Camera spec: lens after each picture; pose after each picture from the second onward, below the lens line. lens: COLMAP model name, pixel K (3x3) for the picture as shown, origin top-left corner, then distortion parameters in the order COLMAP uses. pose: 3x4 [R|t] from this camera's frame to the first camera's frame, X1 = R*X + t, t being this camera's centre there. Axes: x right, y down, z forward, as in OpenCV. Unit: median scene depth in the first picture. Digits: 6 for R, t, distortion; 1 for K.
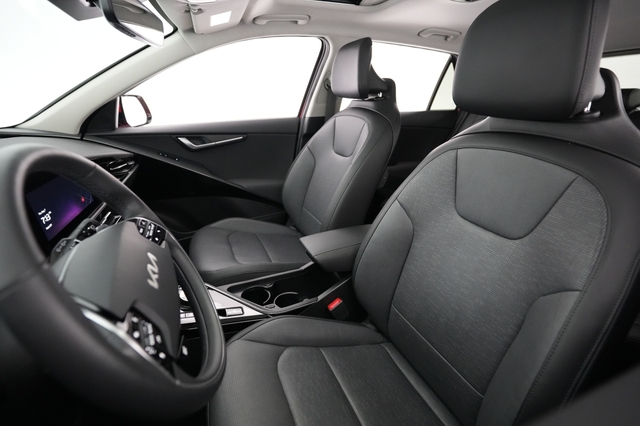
lens RADIAL K [[312.9, 0, 321.5], [0, 312.9, 211.4], [0, 0, 1]] dist [-0.002898, 0.000349]
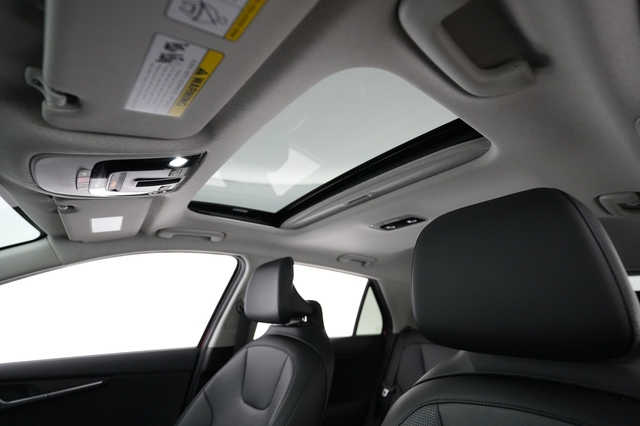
lens RADIAL K [[312.9, 0, 321.5], [0, 312.9, 211.4], [0, 0, 1]] dist [-0.002898, 0.000349]
pose [[0.967709, 0.083201, 0.237943, 0.010264], [0.085717, 0.779085, -0.621031, -0.074394], [-0.237049, 0.621373, 0.746796, 0.188622]]
